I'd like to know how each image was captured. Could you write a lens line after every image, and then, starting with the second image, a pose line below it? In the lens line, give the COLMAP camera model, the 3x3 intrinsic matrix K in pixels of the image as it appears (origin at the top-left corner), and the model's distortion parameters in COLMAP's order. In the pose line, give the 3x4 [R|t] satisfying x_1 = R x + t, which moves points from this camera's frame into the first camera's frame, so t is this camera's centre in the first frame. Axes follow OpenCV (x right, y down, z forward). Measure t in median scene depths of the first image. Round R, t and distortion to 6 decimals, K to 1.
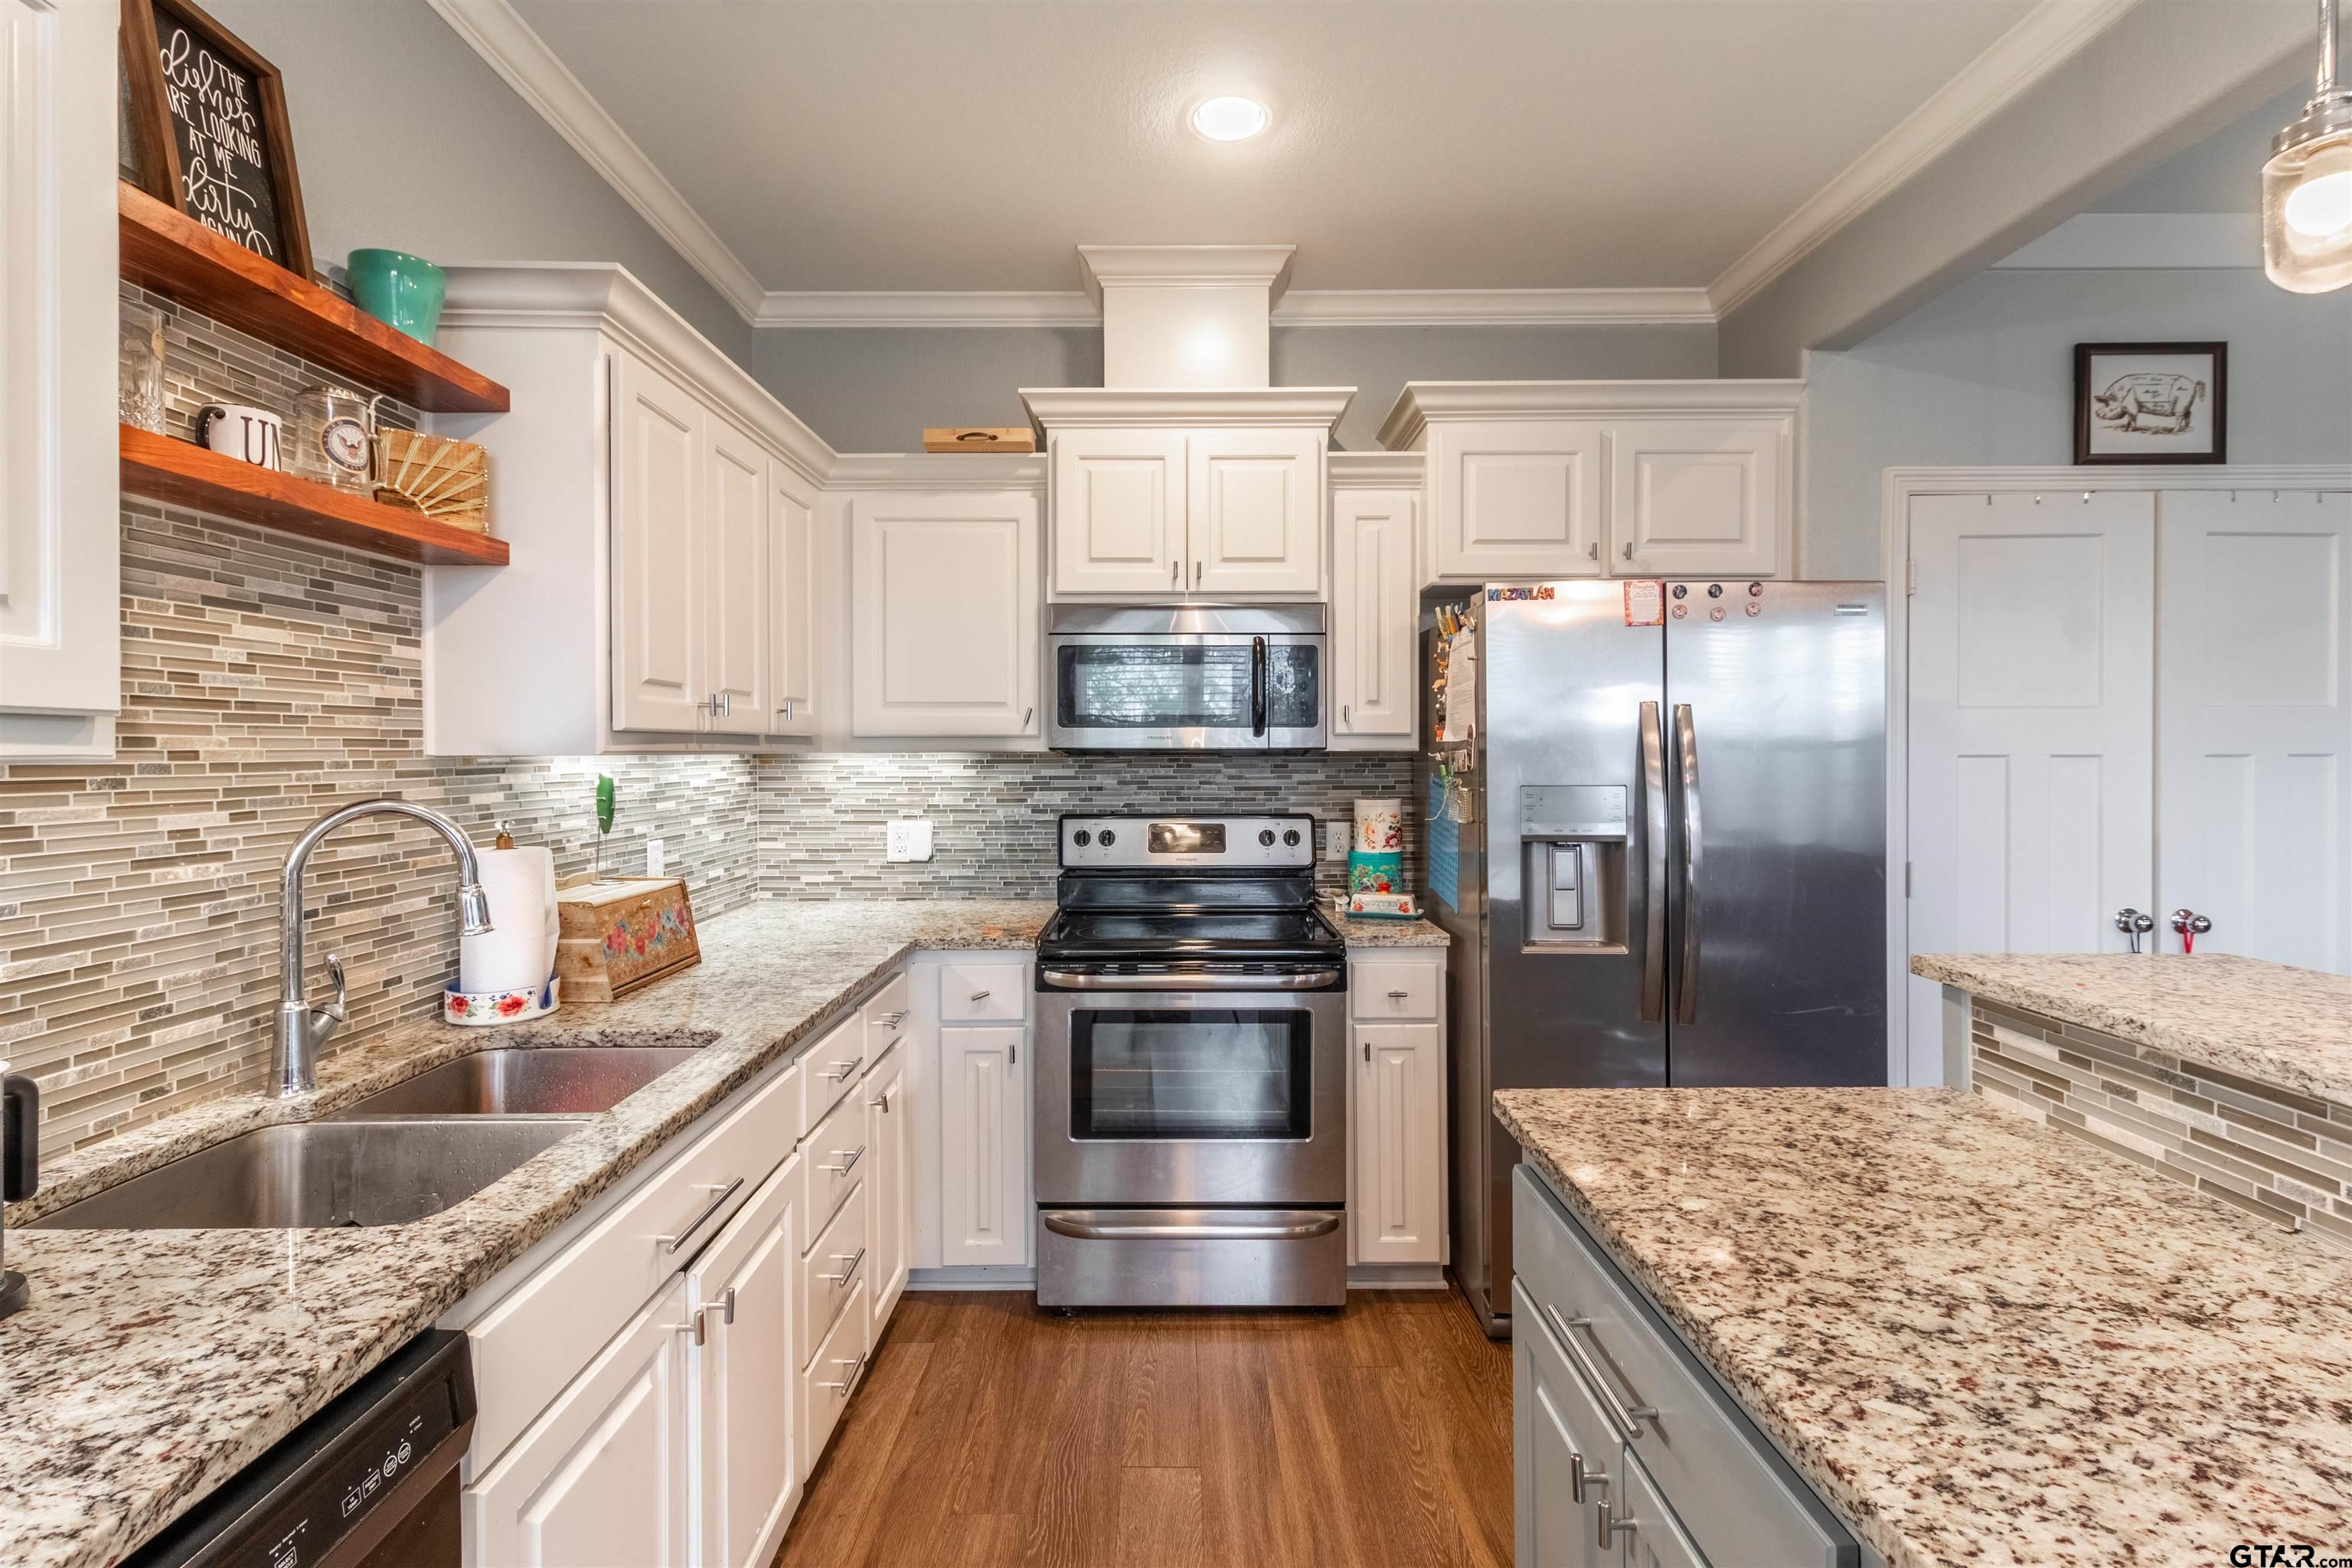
lens RADIAL K [[1097.2, 0, 1191.1], [0, 1097.2, 758.5], [0, 0, 1]] dist [0.009540, -0.000776]
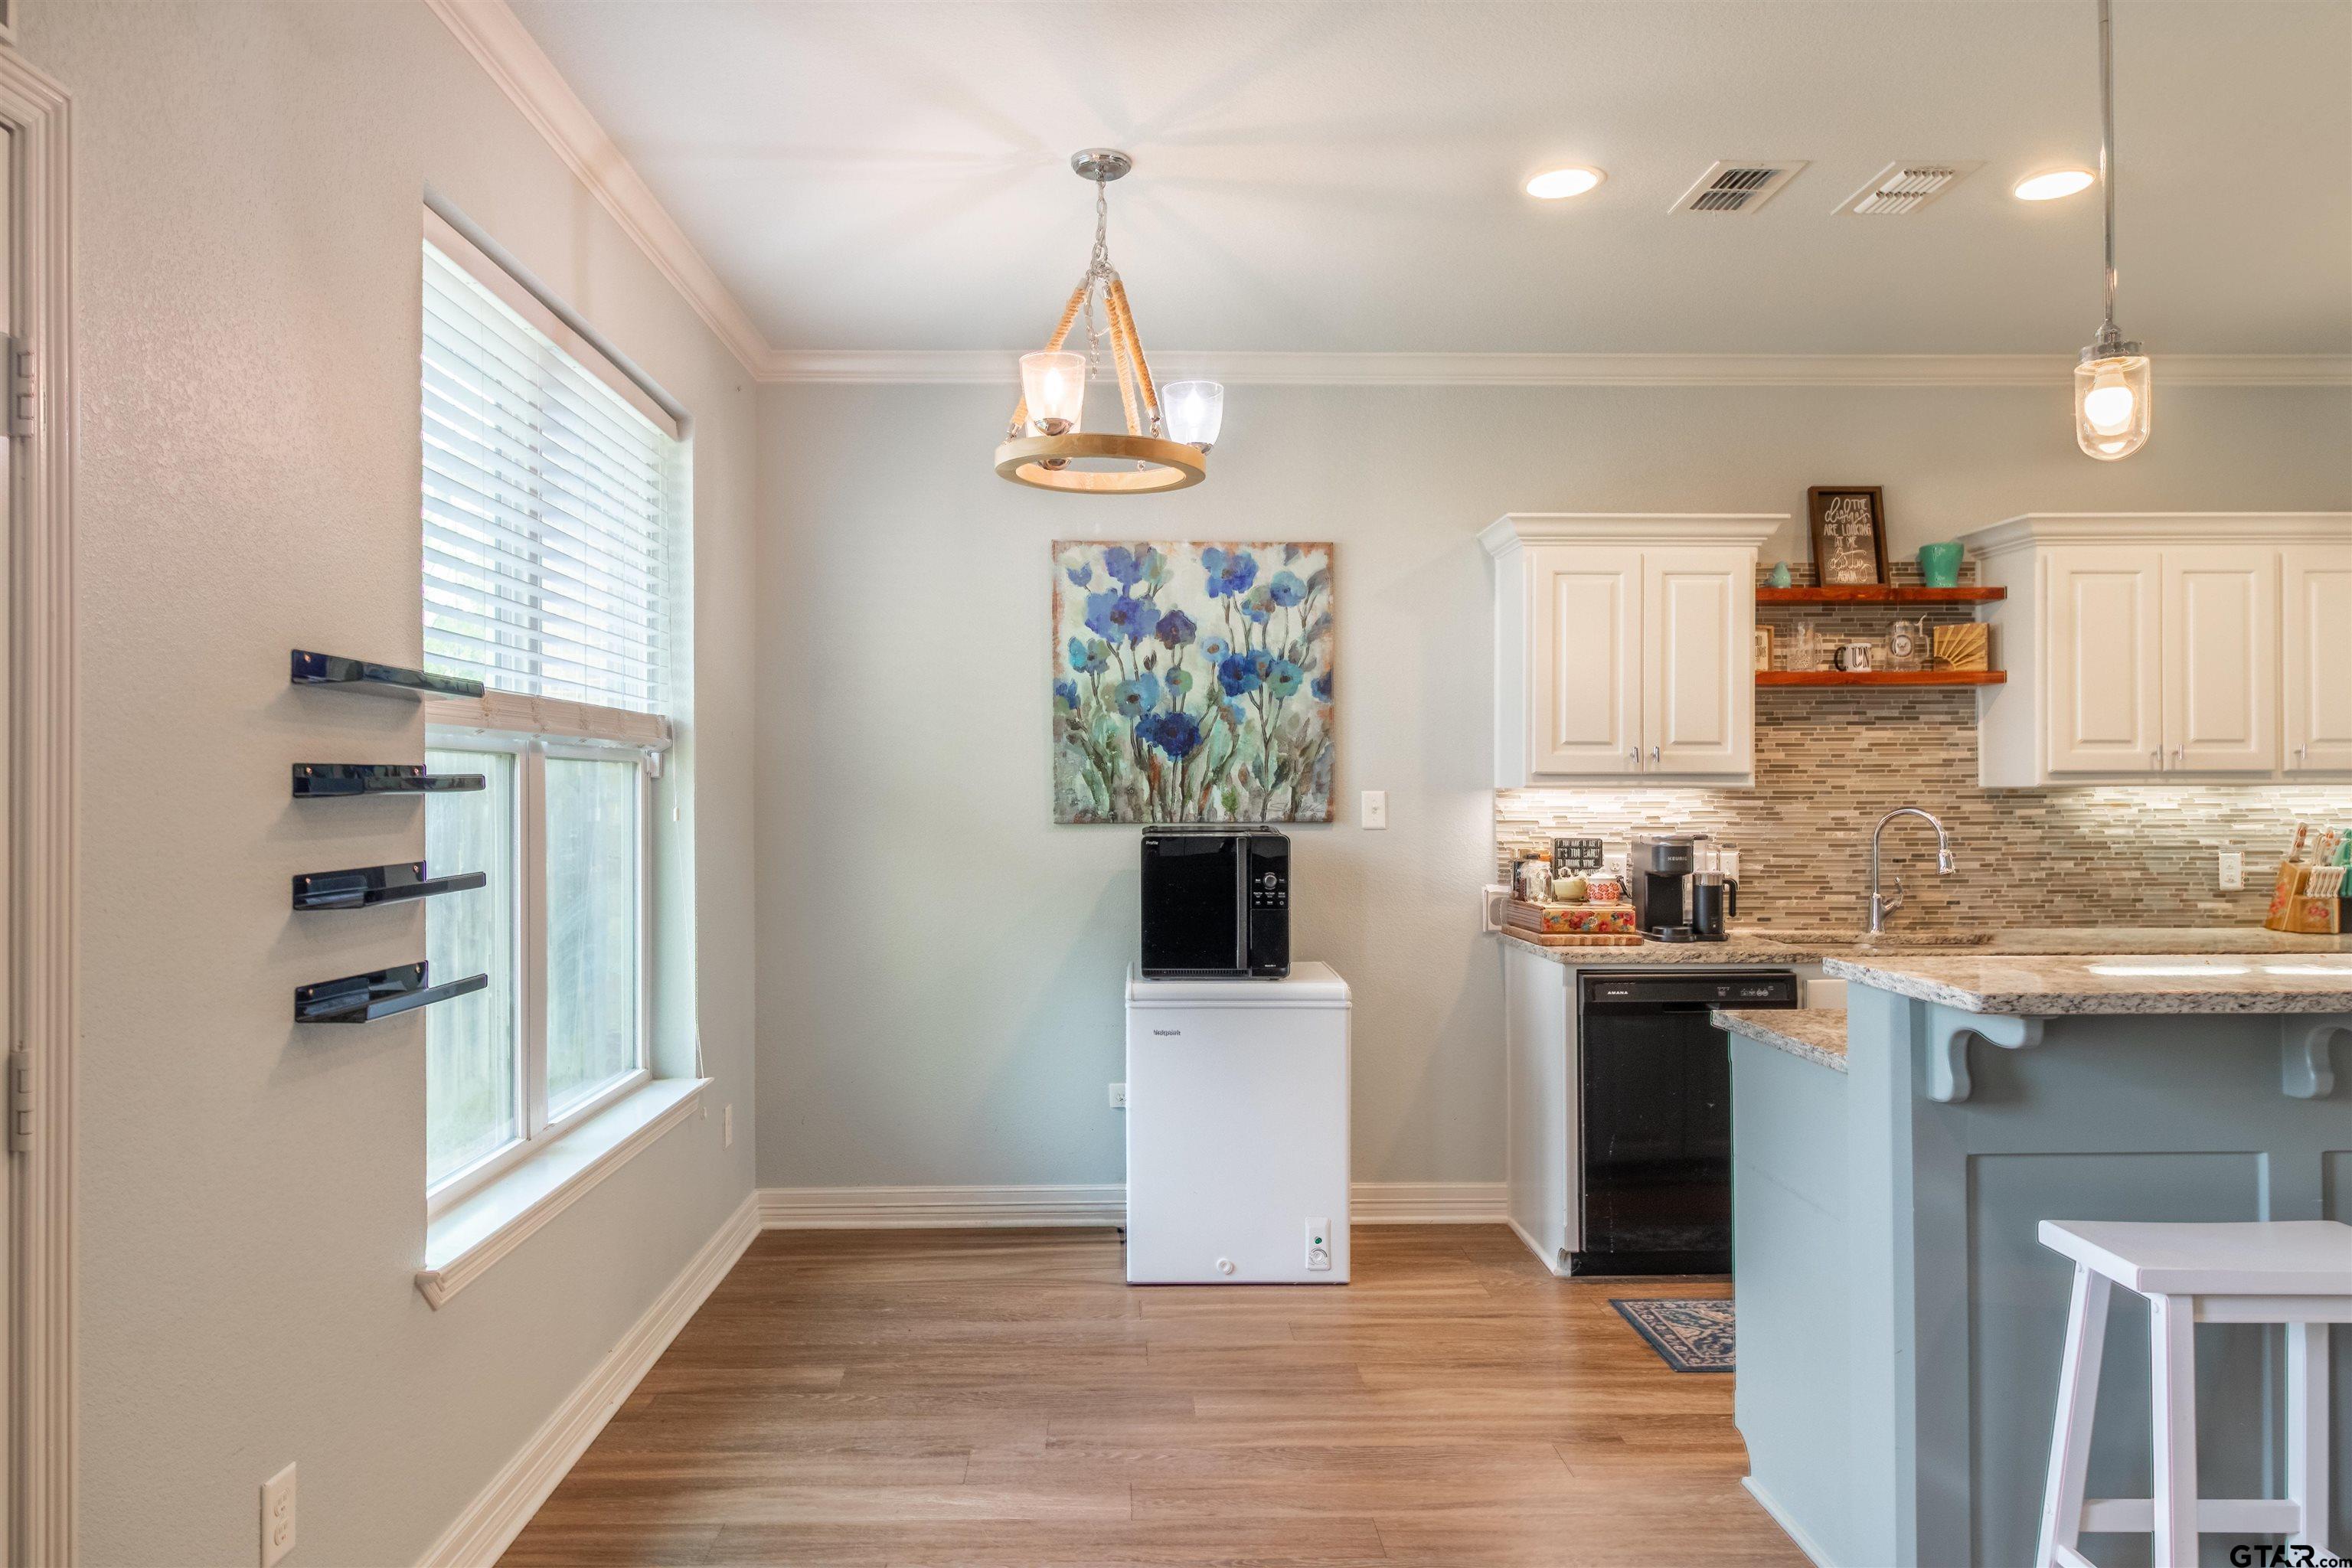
lens RADIAL K [[1461.3, 0, 1164.8], [0, 1461.3, 796.3], [0, 0, 1]] dist [0.002798, 0.002085]
pose [[0.026016, -0.001060, -0.999661, 2.008729], [-0.003332, 0.999994, -0.001147, 0.022869], [0.999656, 0.003360, 0.026012, -0.514366]]
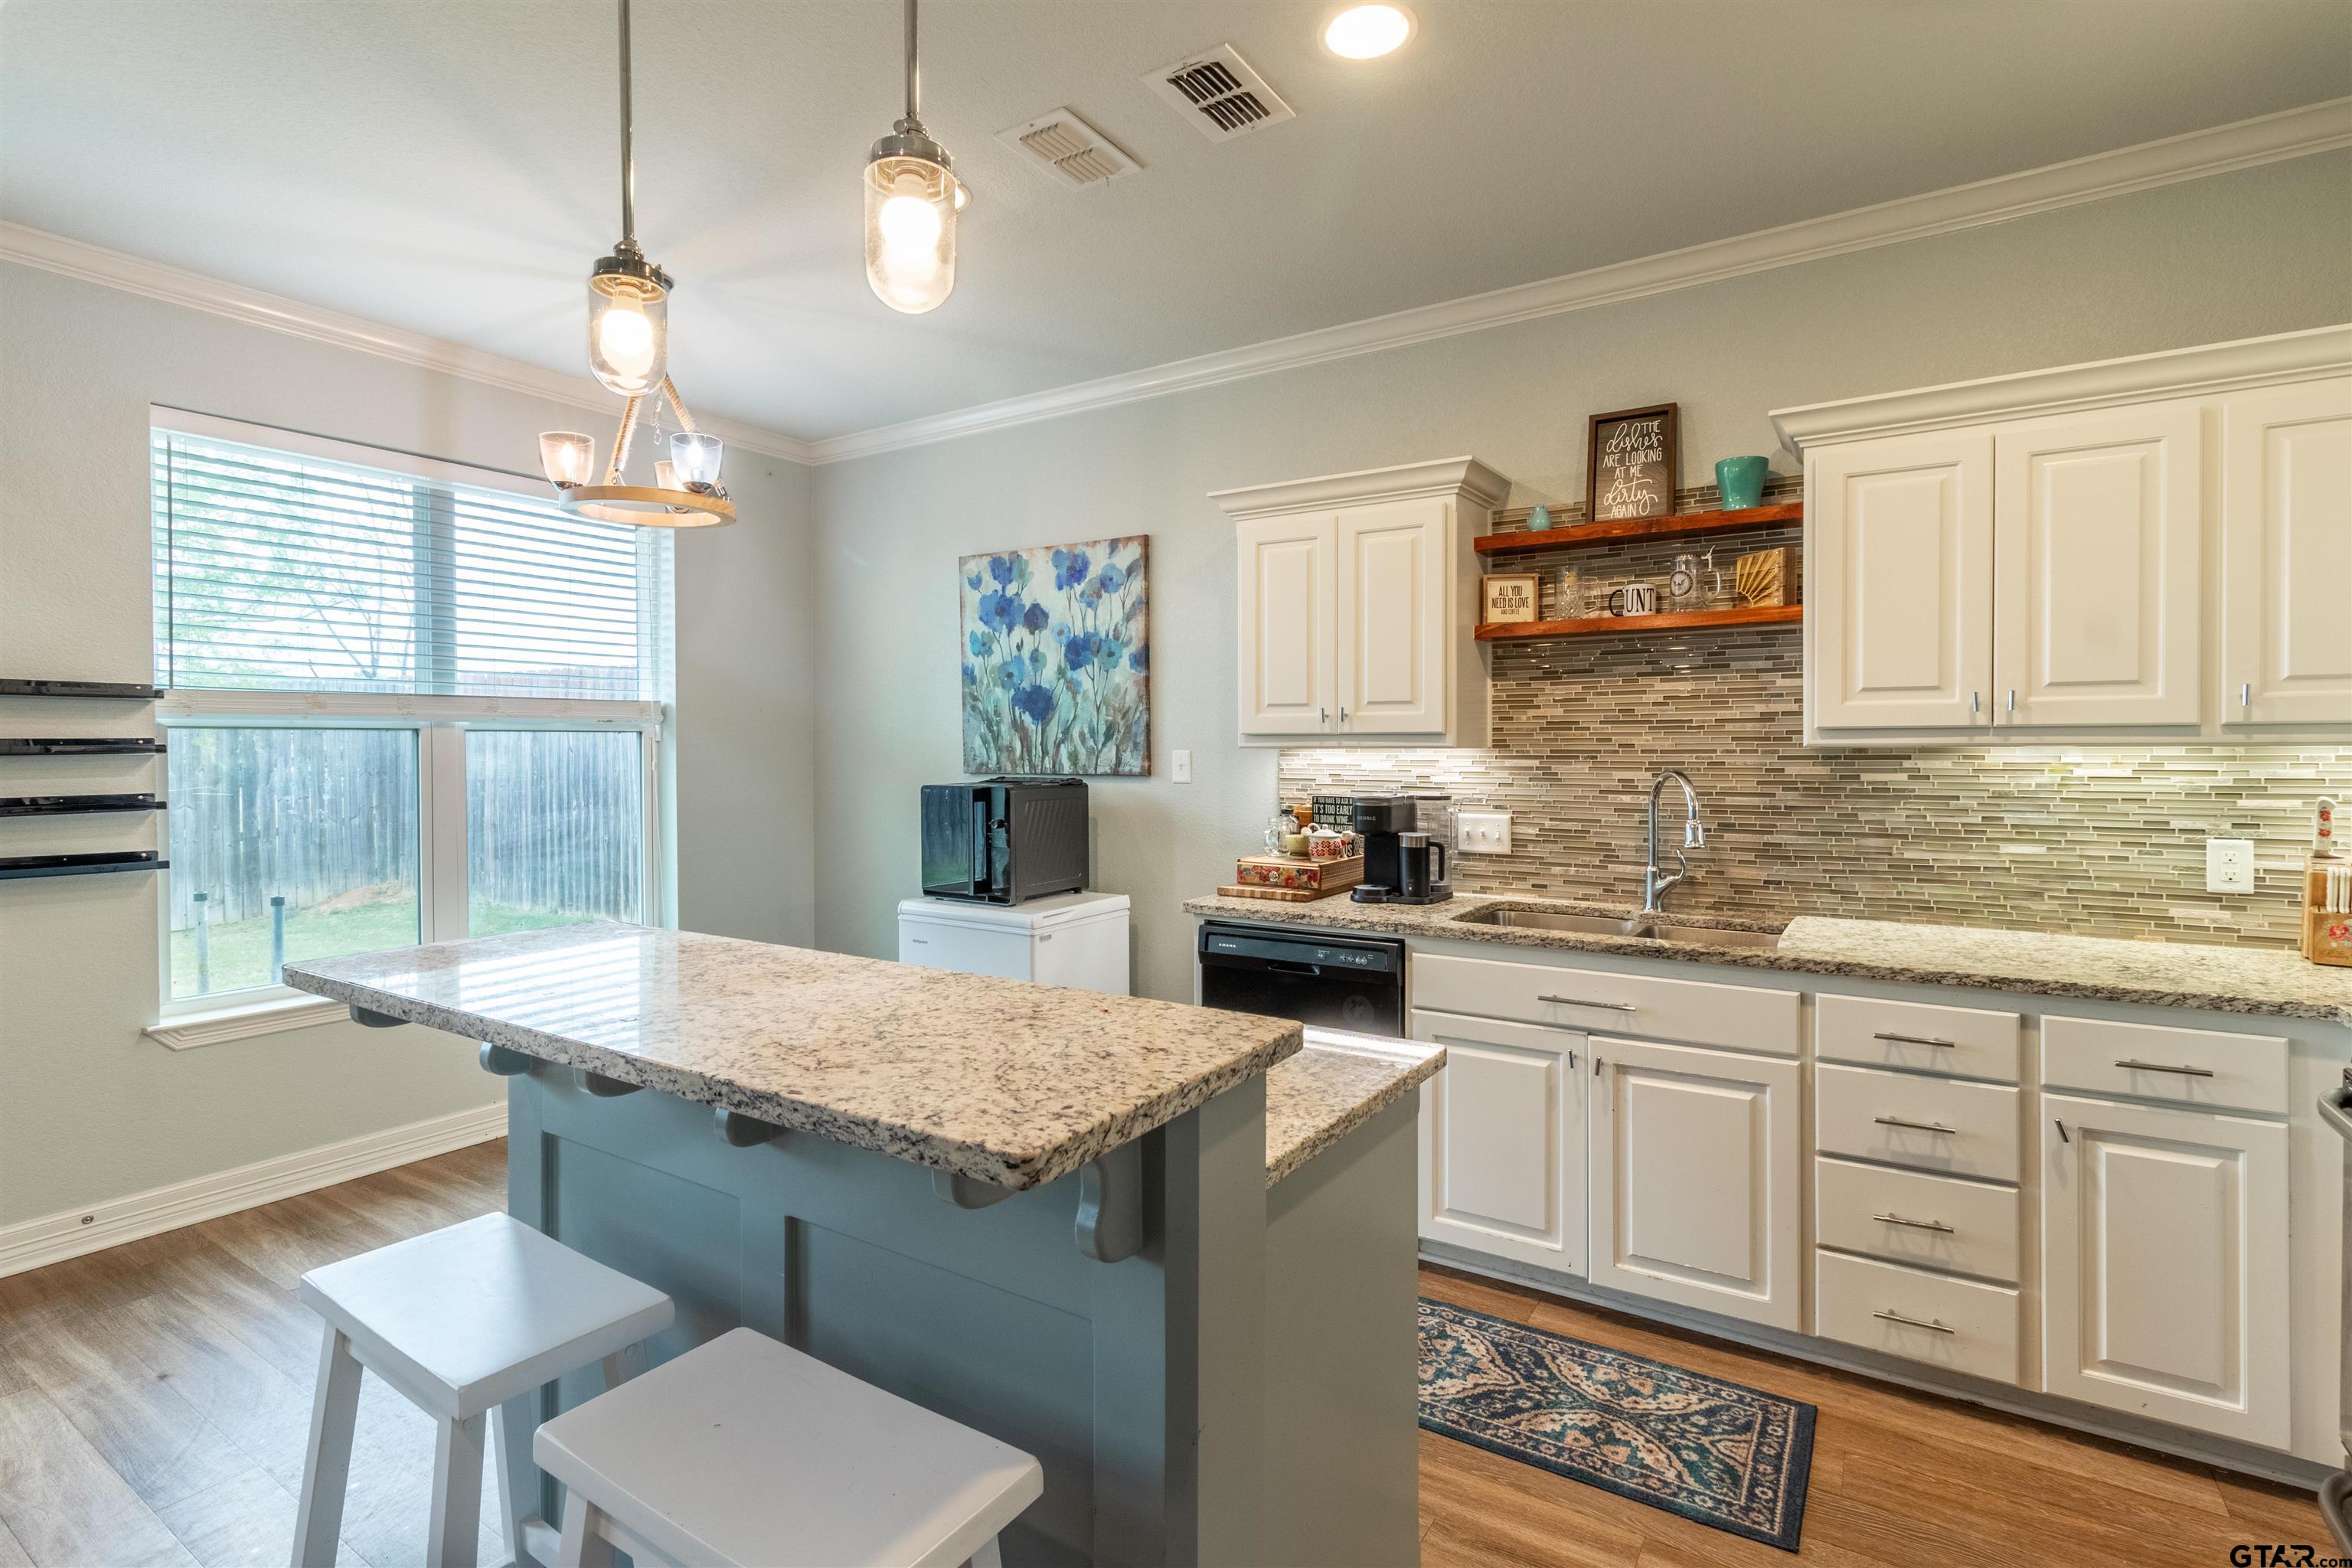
lens RADIAL K [[1097.2, 0, 1196.1], [0, 1097.2, 763.2], [0, 0, 1]] dist [0.009540, -0.000776]
pose [[-0.534420, 0.018281, -0.845021, 1.239027], [-0.001137, 0.999750, 0.022348, -0.014538], [0.845218, 0.012904, -0.534266, 1.253712]]
